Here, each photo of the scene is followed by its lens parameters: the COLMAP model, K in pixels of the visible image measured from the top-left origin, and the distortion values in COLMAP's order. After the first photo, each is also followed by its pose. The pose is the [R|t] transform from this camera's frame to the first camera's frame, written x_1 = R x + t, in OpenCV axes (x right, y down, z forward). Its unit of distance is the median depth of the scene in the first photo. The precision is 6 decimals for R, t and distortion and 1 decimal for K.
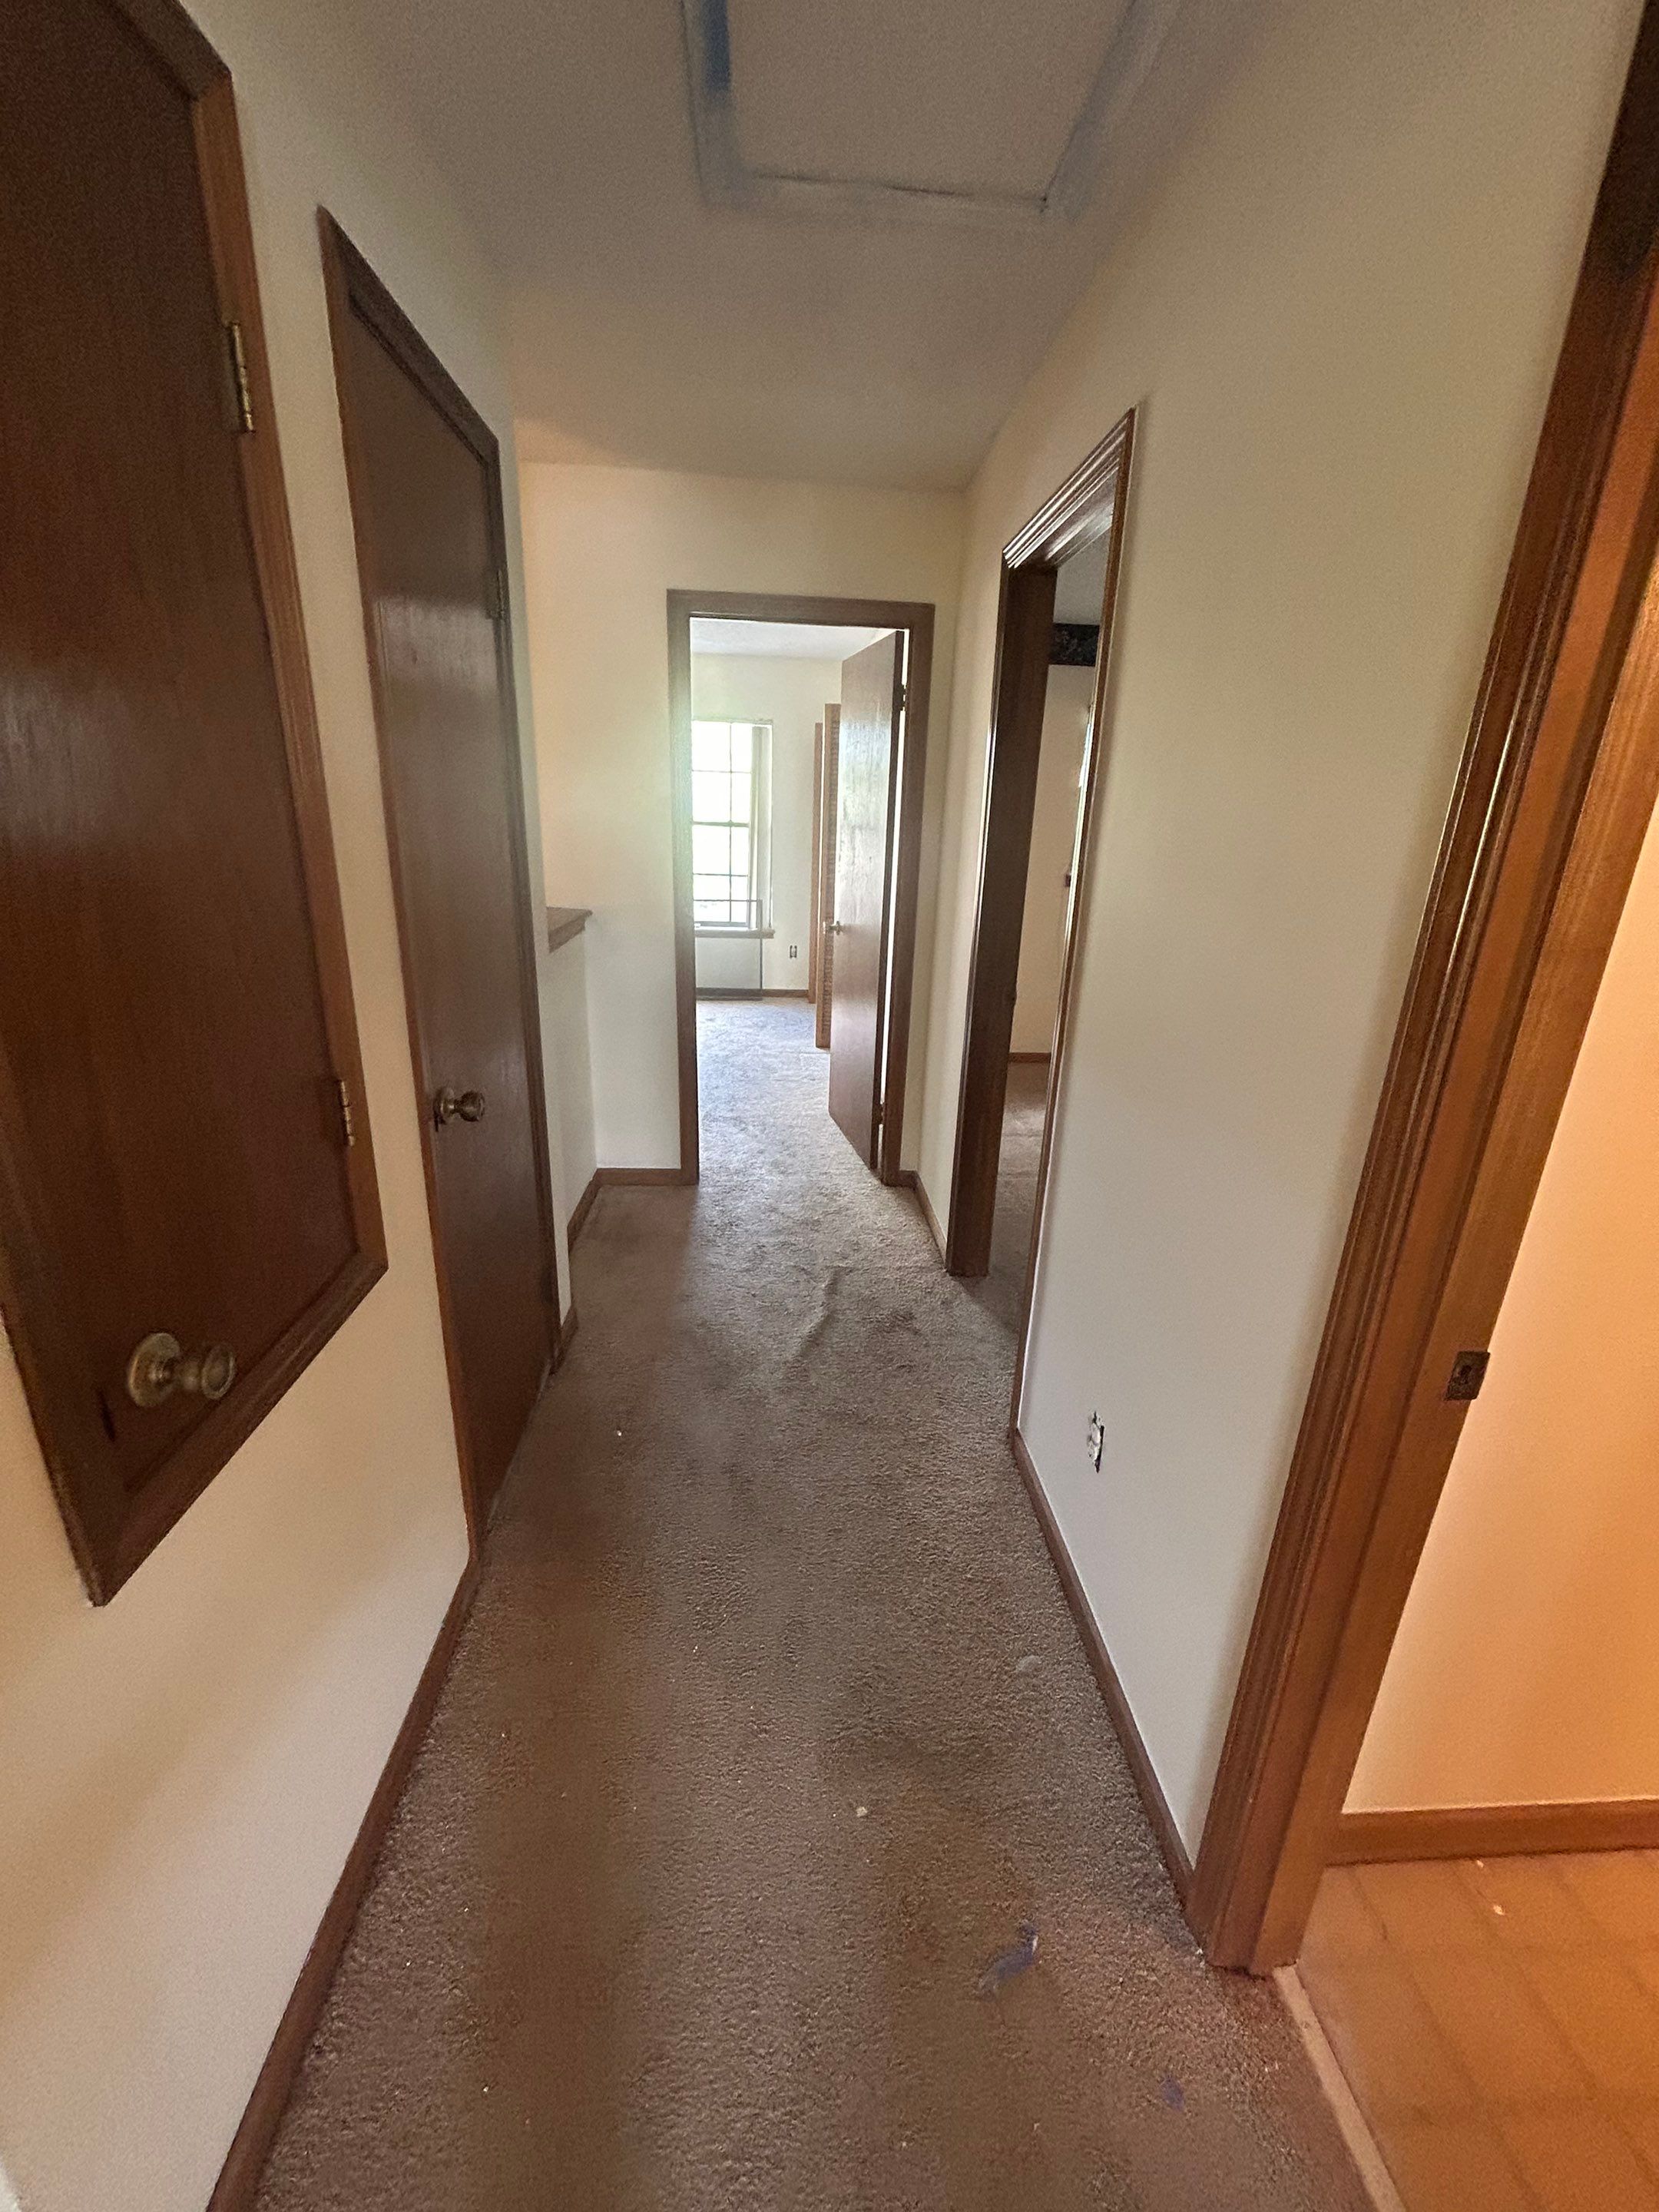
lens RADIAL K [[896.8, 0, 831.2], [0, 896.8, 1104.4], [0, 0, 1]] dist [0.007668, 0.000185]
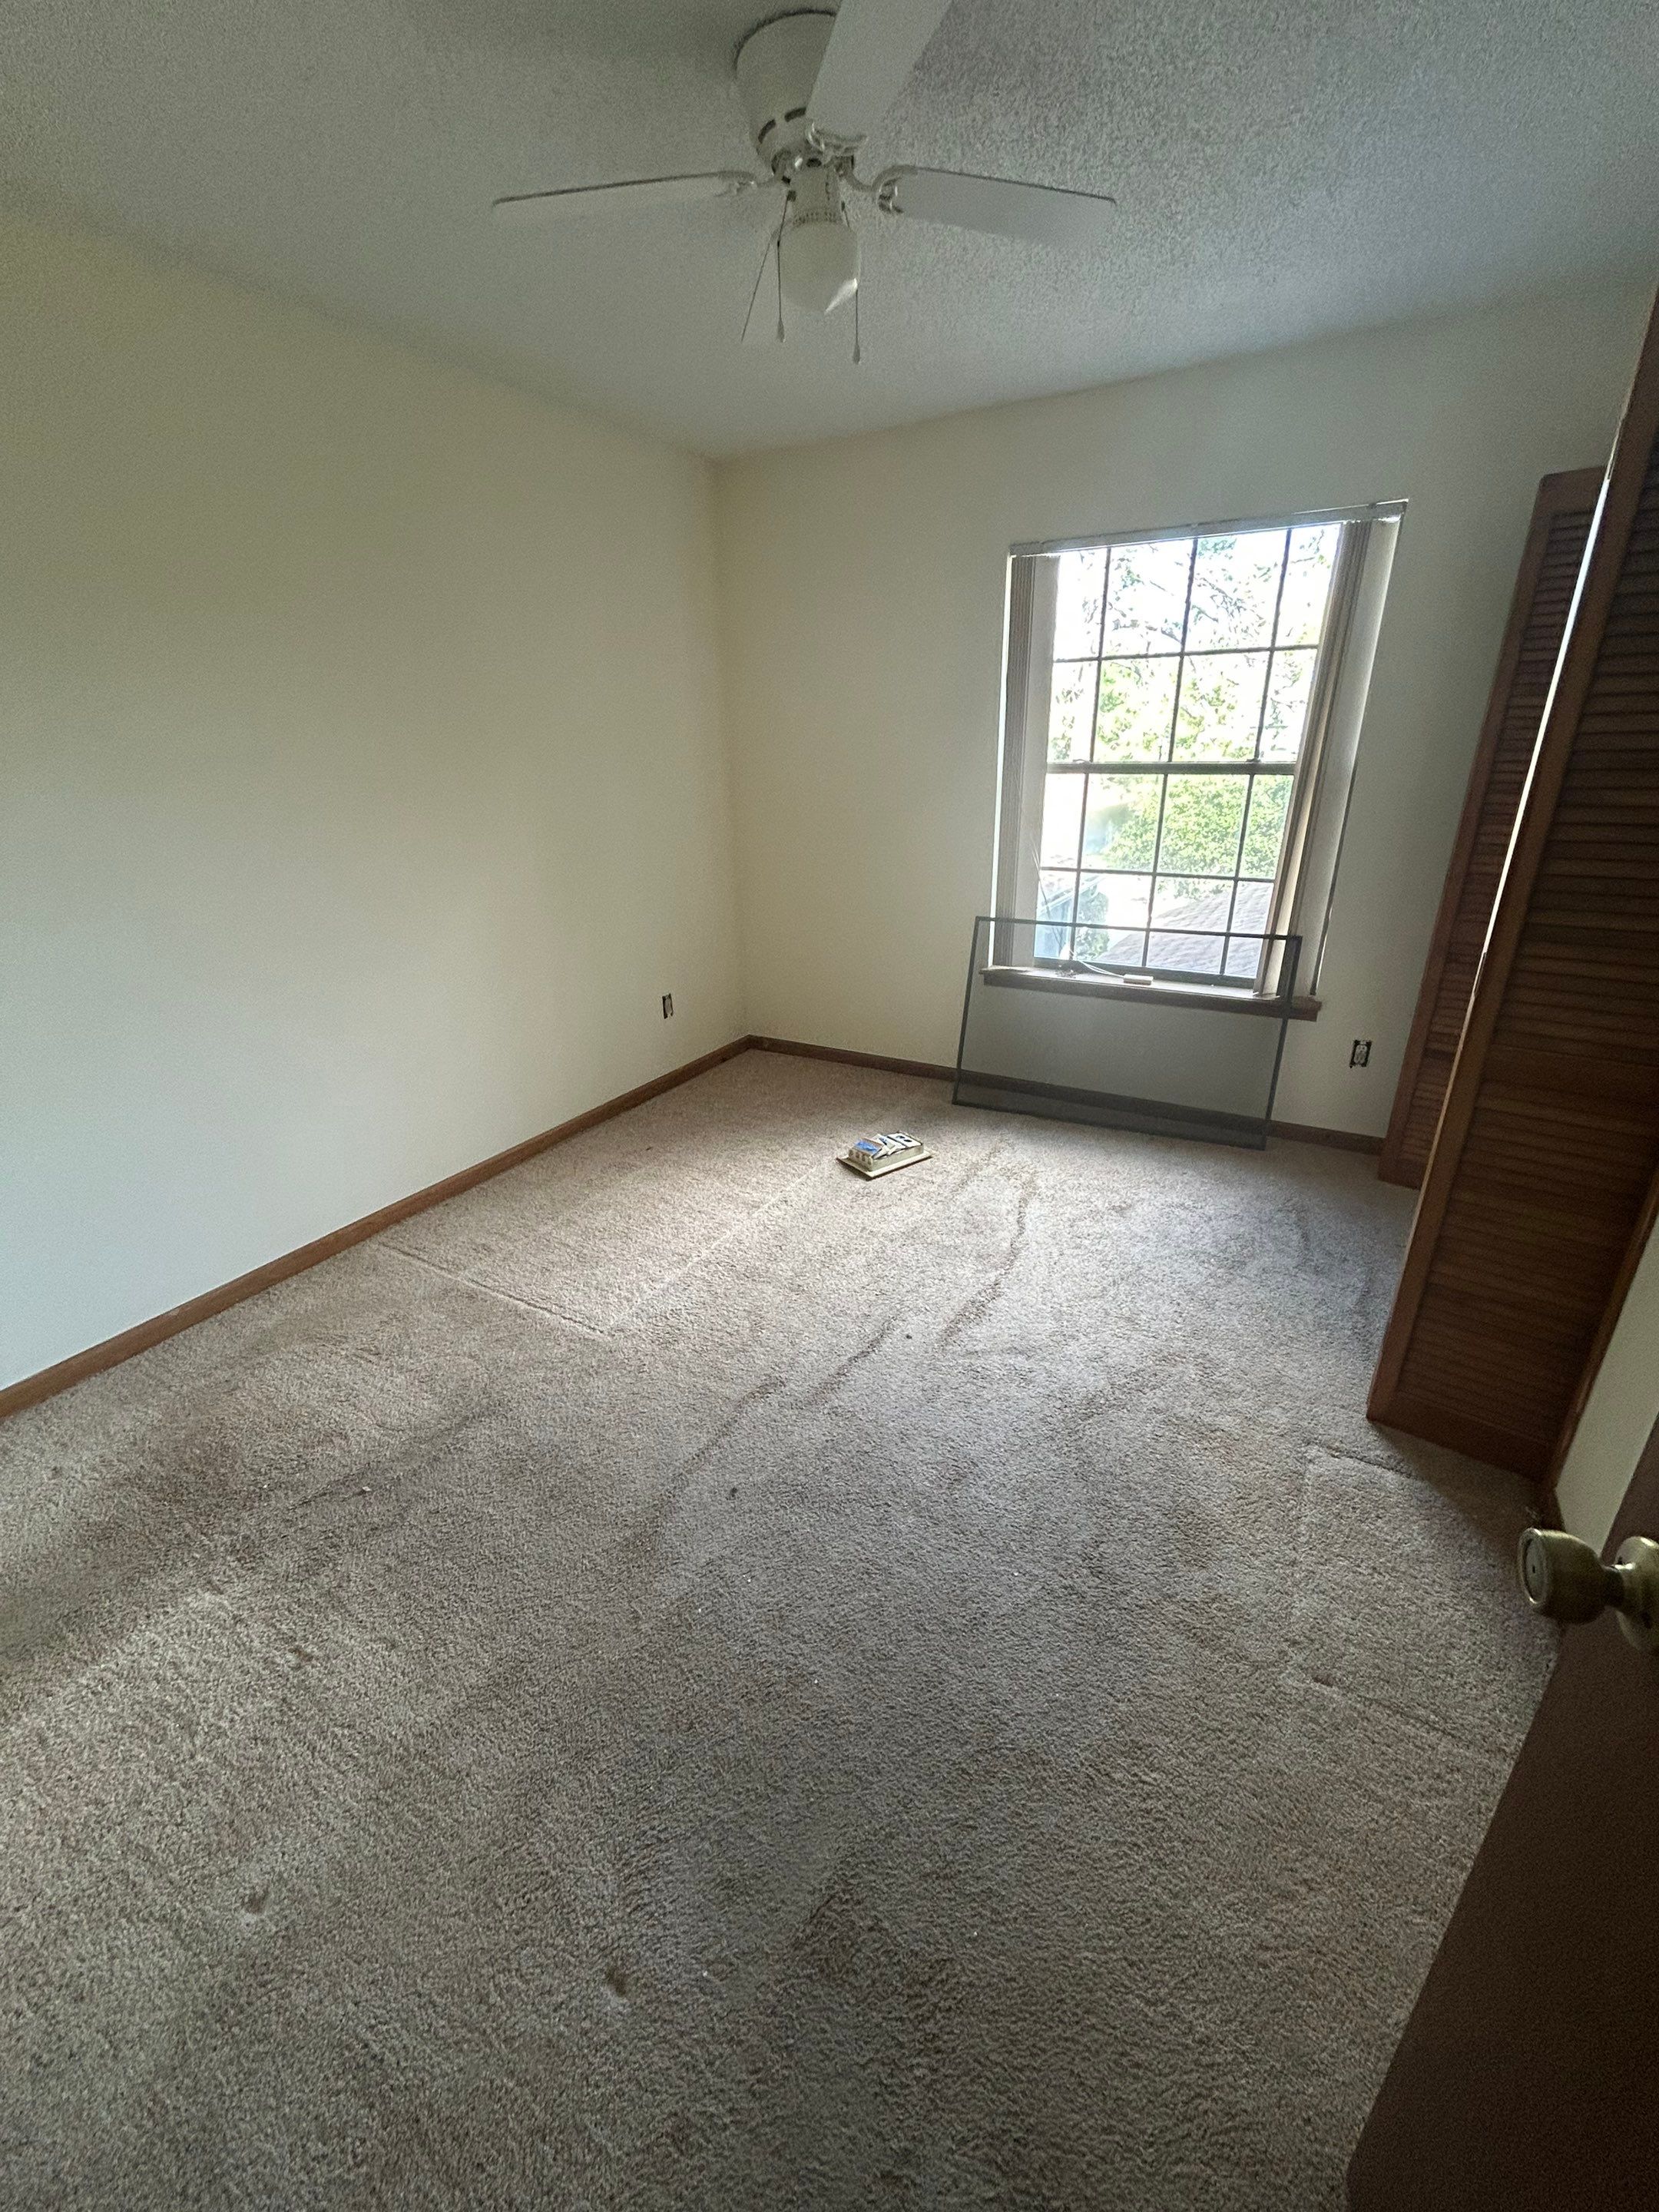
lens RADIAL K [[896.8, 0, 832.9], [0, 896.8, 1104.9], [0, 0, 1]] dist [0.007668, 0.000185]
pose [[0.861468, 0.141010, -0.487841, -0.047220], [-0.112113, 0.989781, 0.088117, -0.155373], [0.495281, -0.021217, 0.868474, 0.481293]]
